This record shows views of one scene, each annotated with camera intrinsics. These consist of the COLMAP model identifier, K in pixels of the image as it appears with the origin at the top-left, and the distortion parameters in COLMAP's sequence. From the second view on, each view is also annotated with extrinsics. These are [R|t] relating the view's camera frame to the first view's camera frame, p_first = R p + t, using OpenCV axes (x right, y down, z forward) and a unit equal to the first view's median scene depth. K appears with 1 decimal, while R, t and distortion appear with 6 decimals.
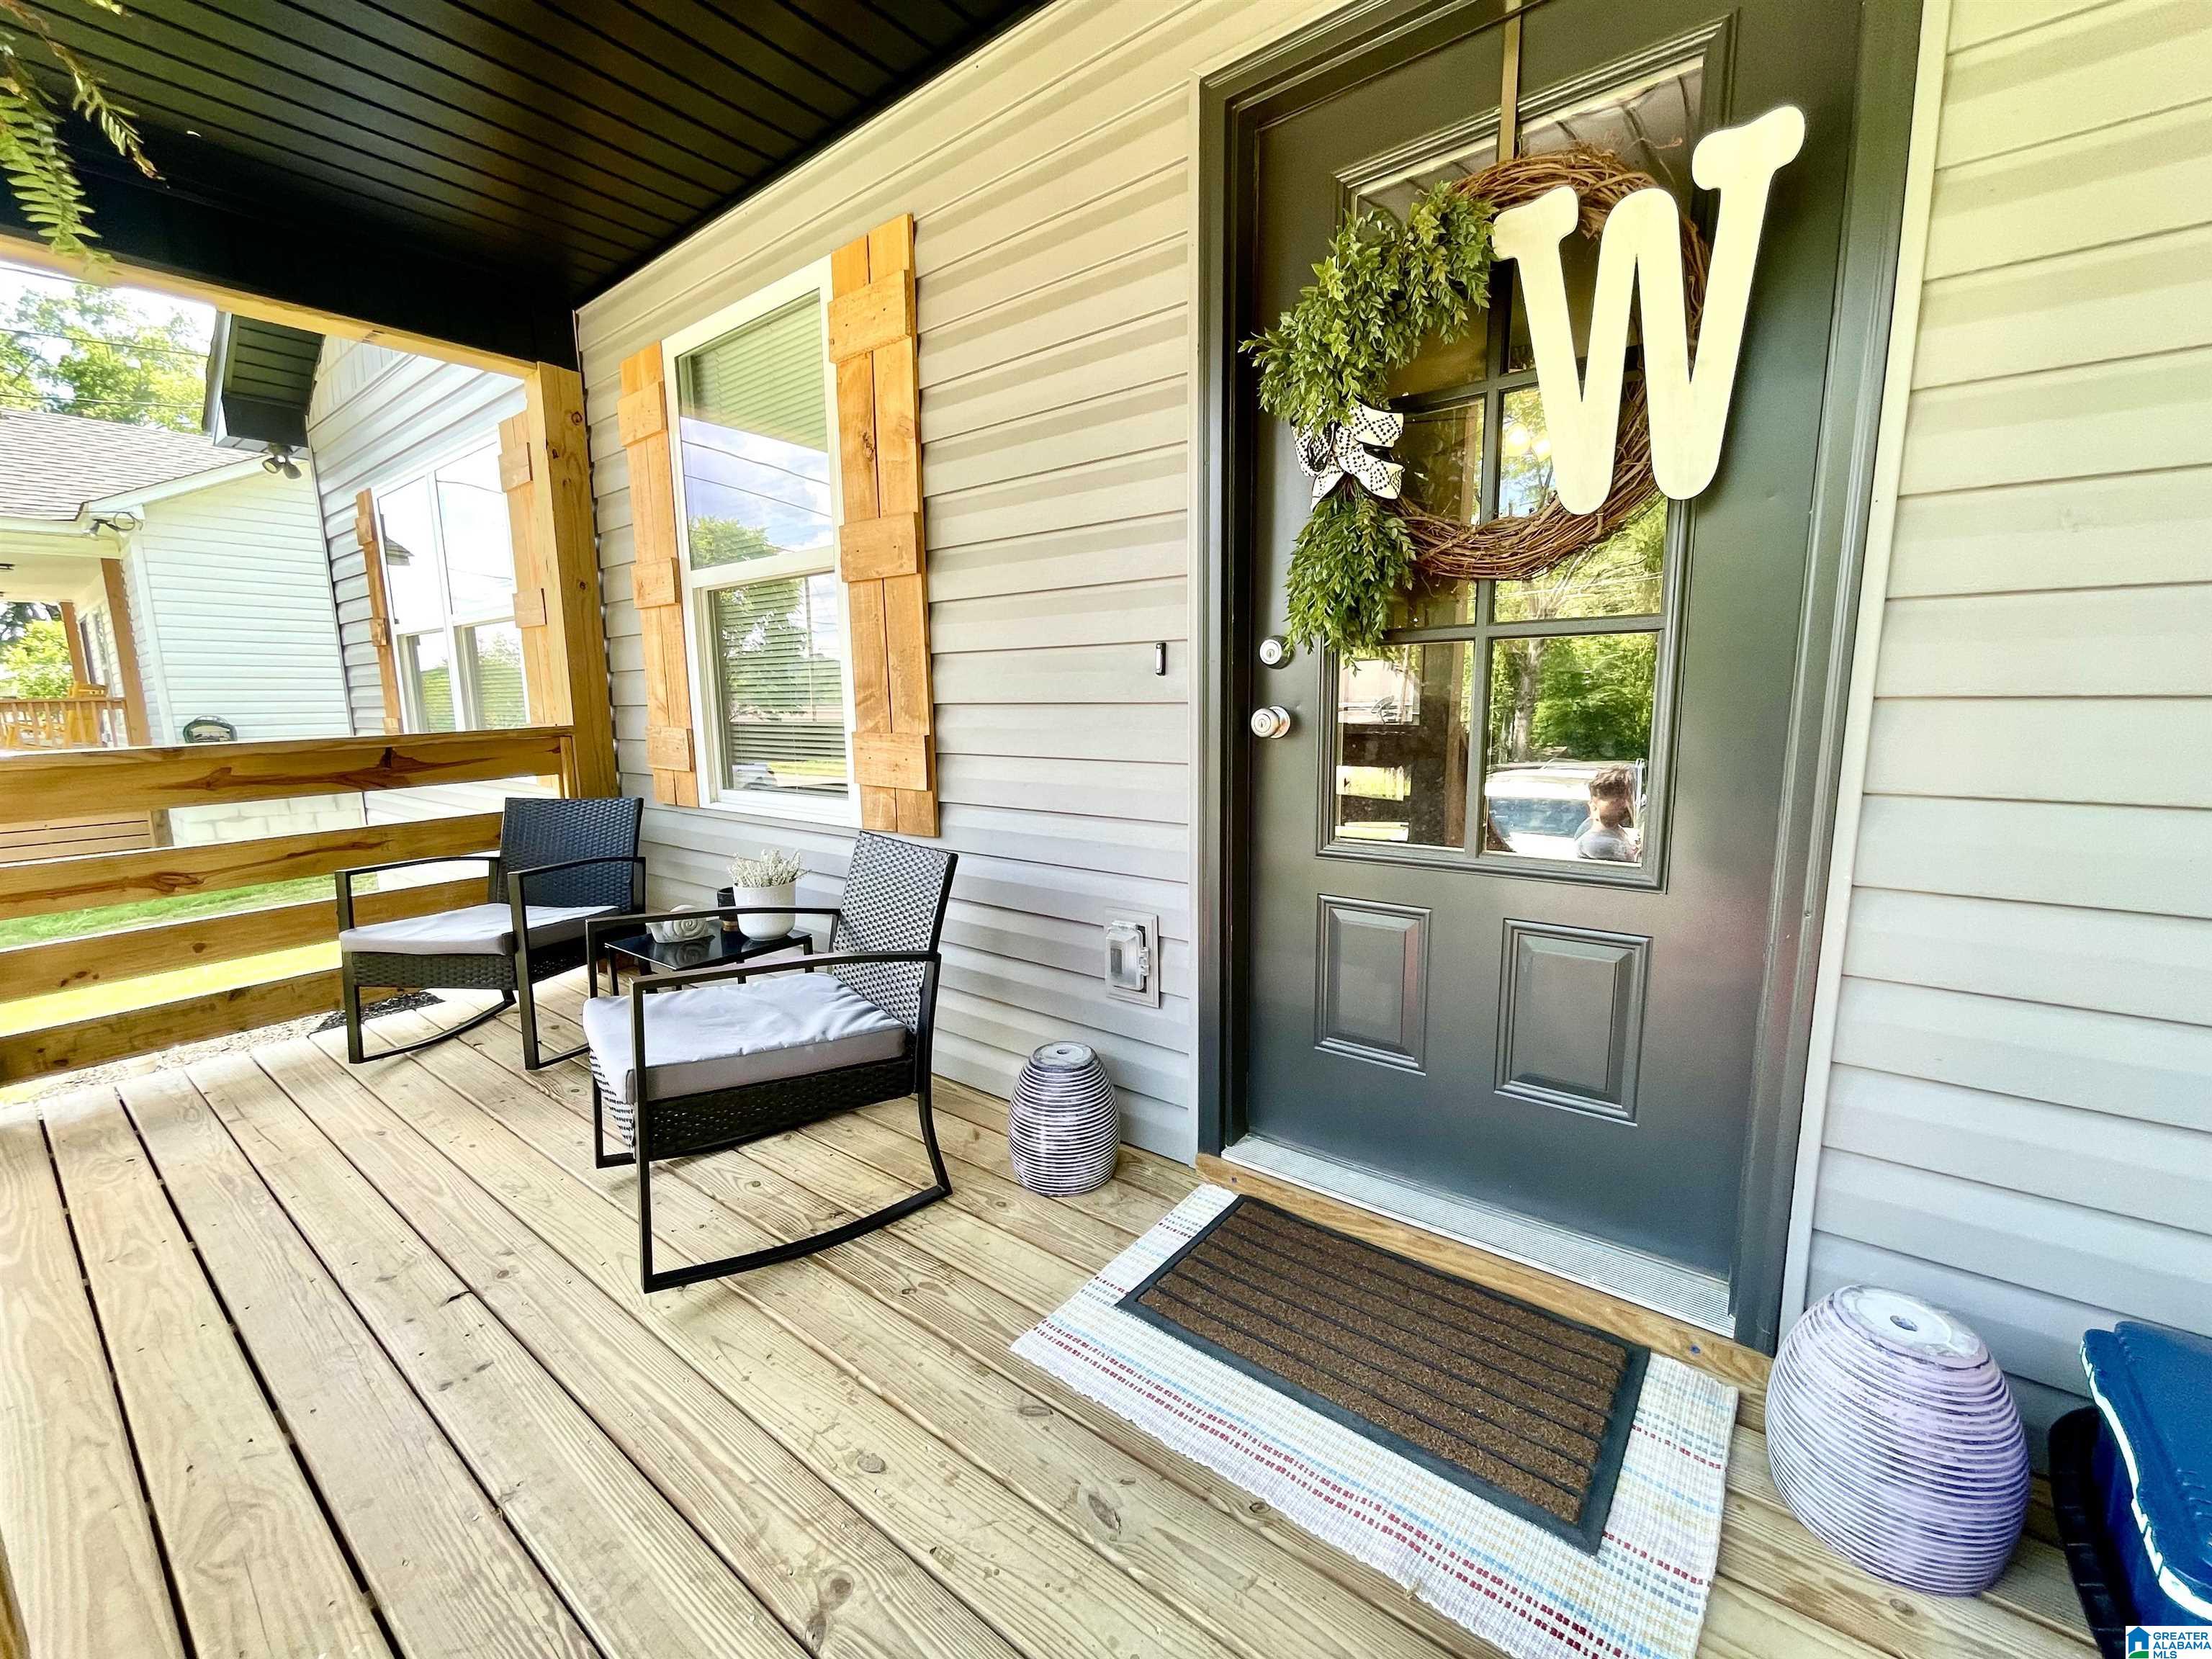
lens RADIAL K [[897.9, 0, 1101.8], [0, 897.9, 835.3], [0, 0, 1]] dist [0.000640, 0.000262]
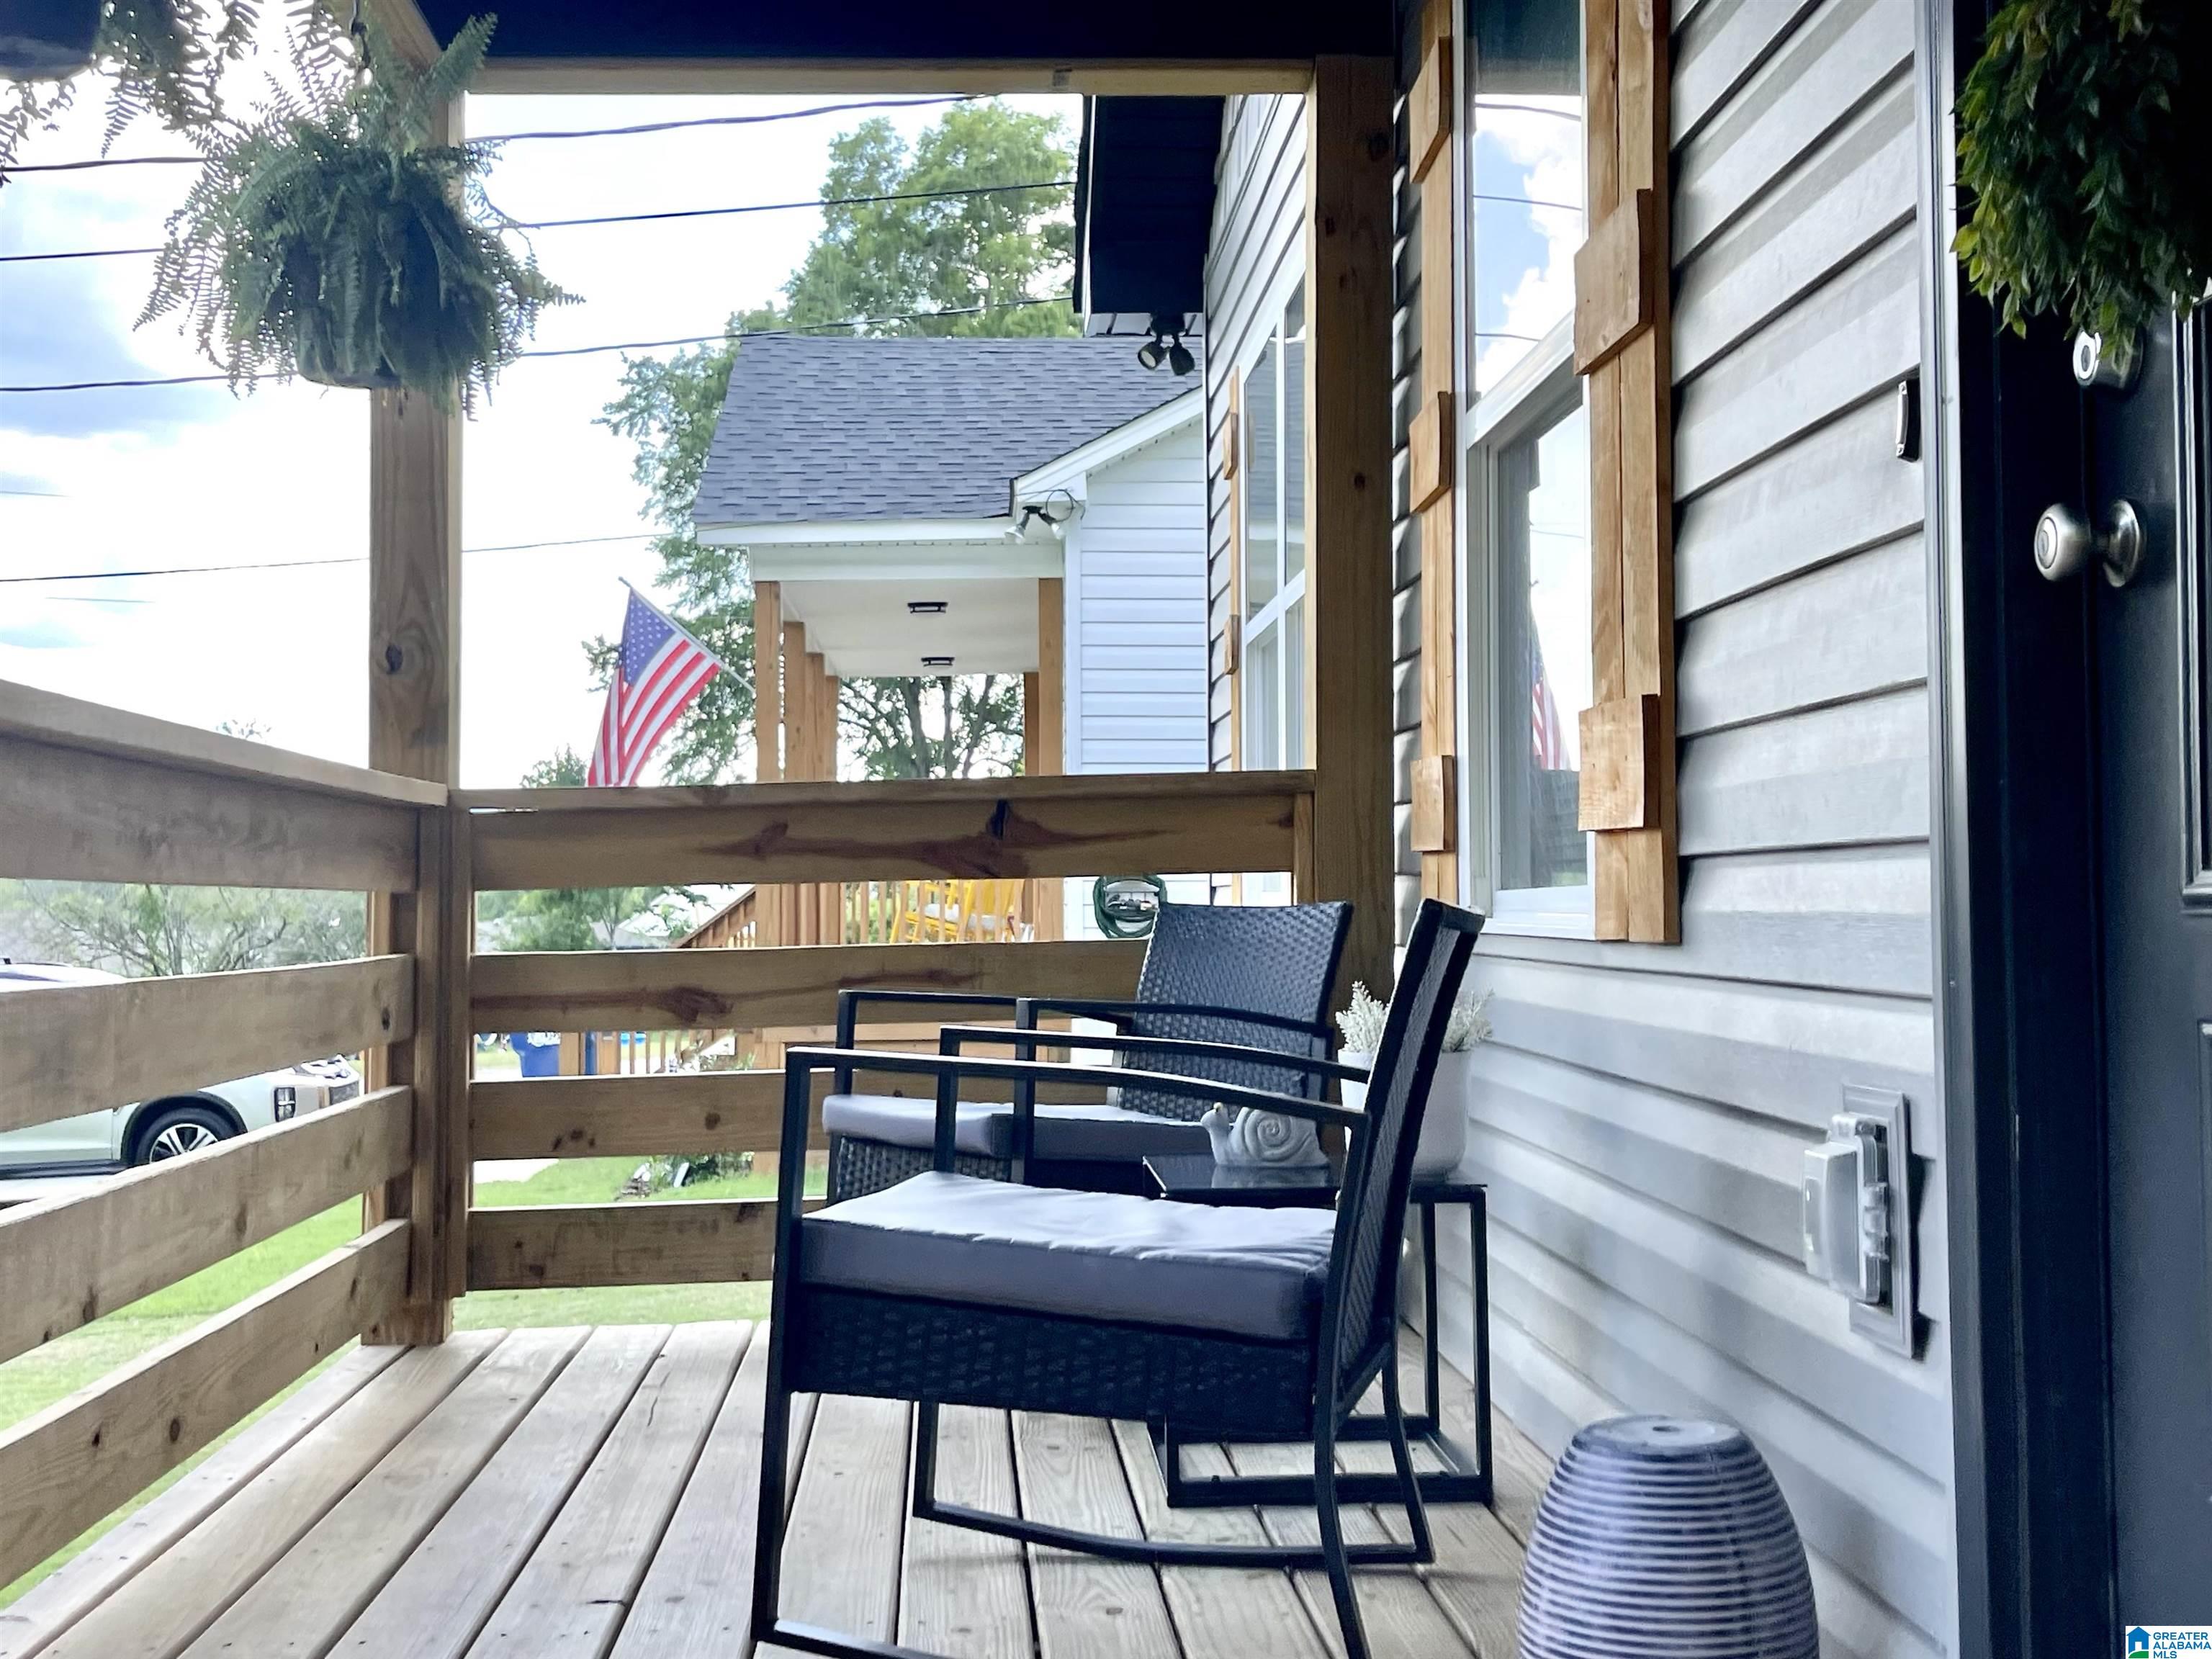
lens RADIAL K [[2647.8, 0, 1106.0], [0, 2647.8, 829.5], [0, 0, 1]] dist [0.099881, -0.264025]
pose [[0.661359, -0.008801, -0.750018, 0.570629], [-0.120365, 0.985727, -0.117705, 0.127904], [0.740349, 0.168121, 0.650860, 0.014093]]
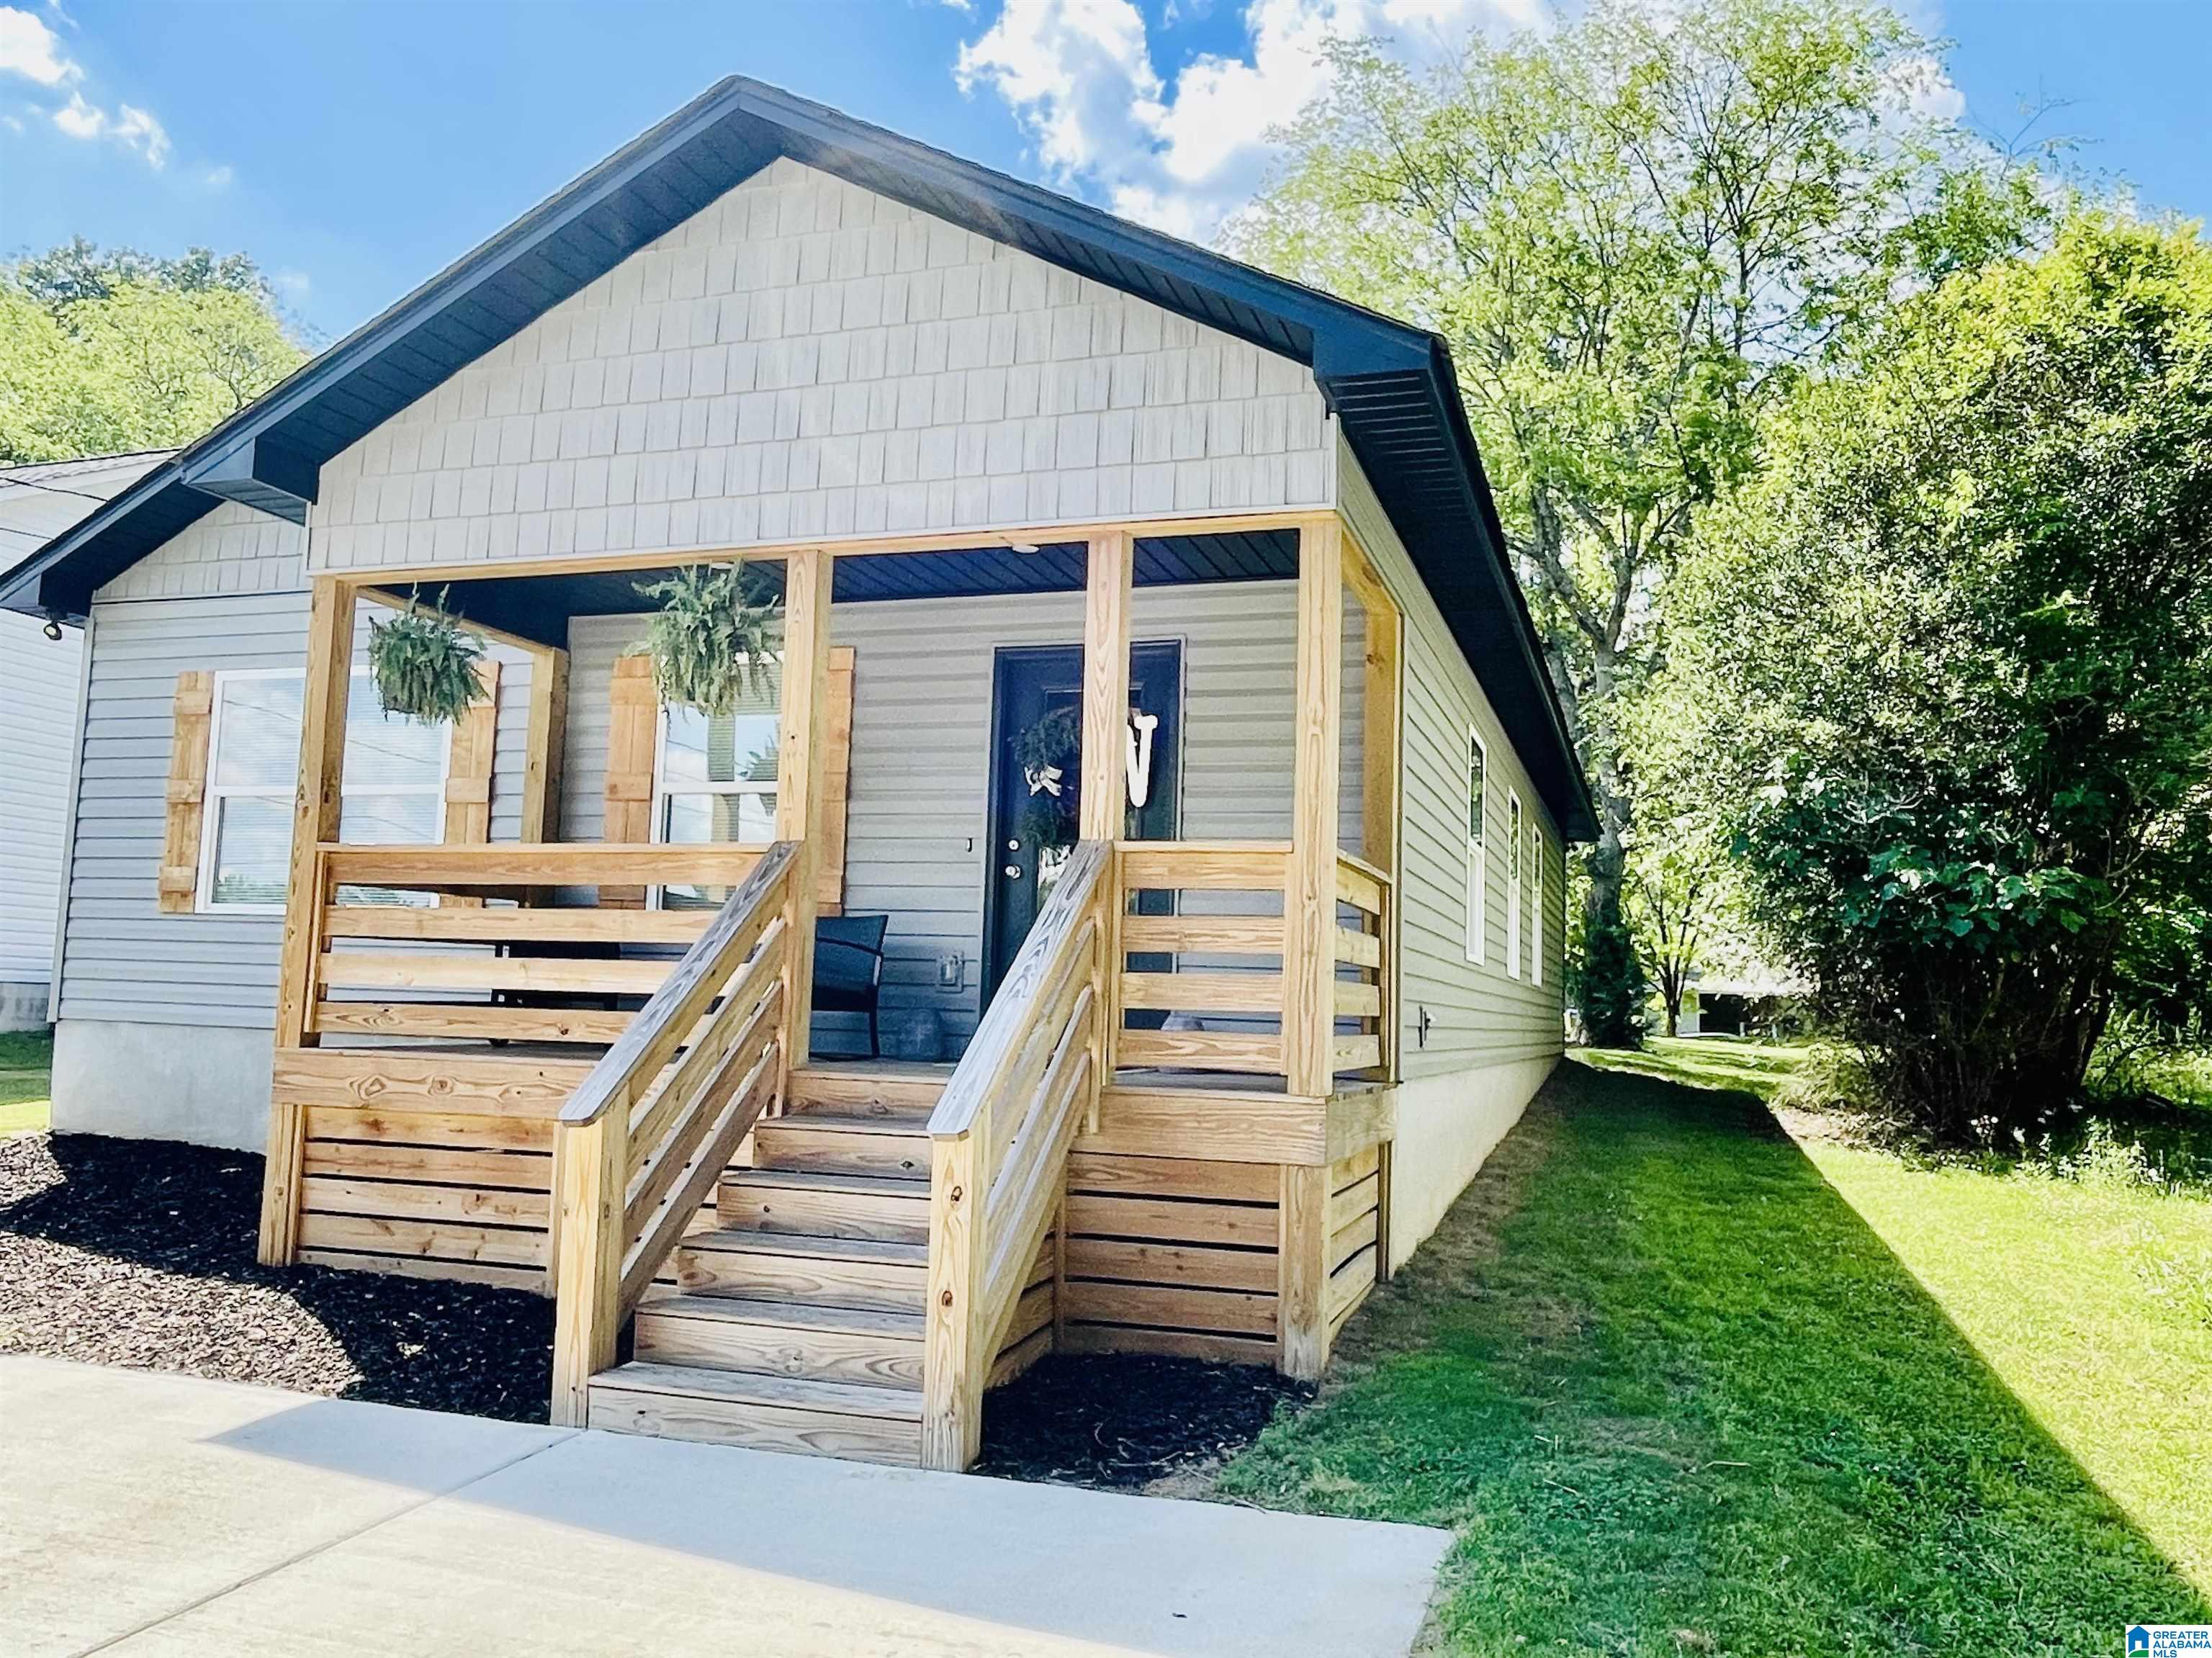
lens RADIAL K [[1687.9, 0, 1105.1], [0, 1687.9, 840.7], [0, 0, 1]] dist [0.005196, 0.000330]
pose [[0.938000, 0.083158, 0.336512, -0.937377], [0.005717, 0.966954, -0.254886, 0.800021], [-0.346588, 0.241007, 0.906528, -2.736081]]
